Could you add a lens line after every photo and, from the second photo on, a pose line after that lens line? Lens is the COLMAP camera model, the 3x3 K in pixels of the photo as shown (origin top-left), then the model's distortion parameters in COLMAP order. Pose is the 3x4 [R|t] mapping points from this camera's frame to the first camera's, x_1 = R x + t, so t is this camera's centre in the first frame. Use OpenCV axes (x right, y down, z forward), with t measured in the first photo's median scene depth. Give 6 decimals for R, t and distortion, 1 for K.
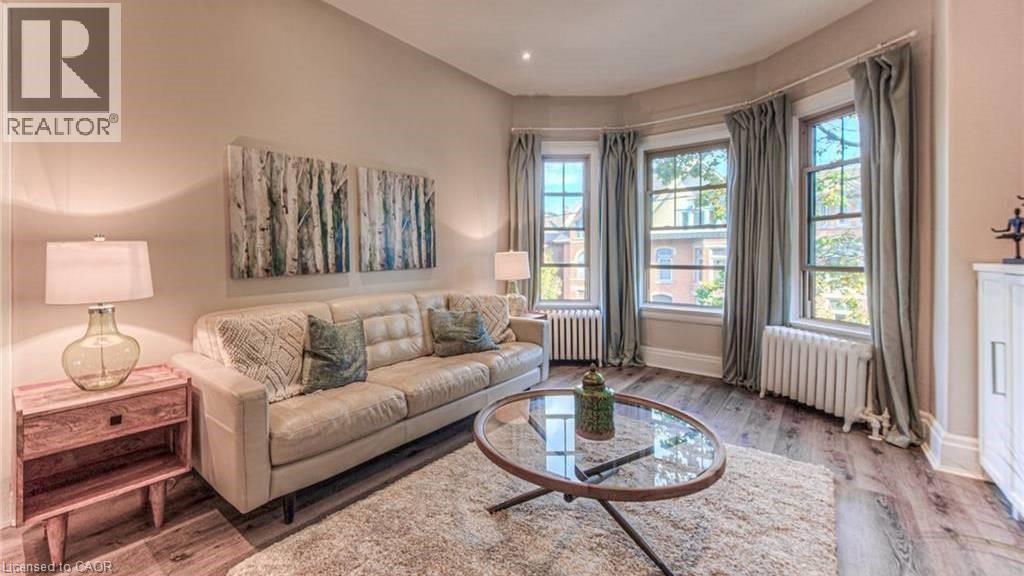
lens RADIAL K [[412.0, 0, 475.2], [0, 412.0, 263.3], [0, 0, 1]] dist [-0.005555, -0.000044]
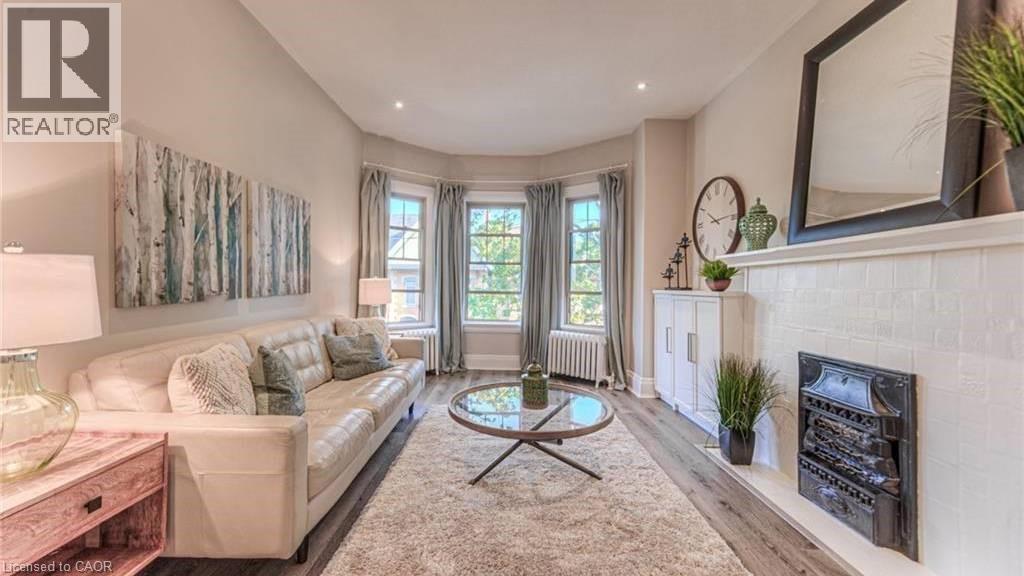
lens RADIAL K [[372.1, 0, 515.2], [0, 372.1, 290.1], [0, 0, 1]] dist [-0.008430, -0.000385]
pose [[0.774483, 0.001644, 0.632593, -0.344188], [-0.002343, 0.999997, 0.000270, 0.002257], [-0.632590, -0.001691, 0.774485, 0.017271]]
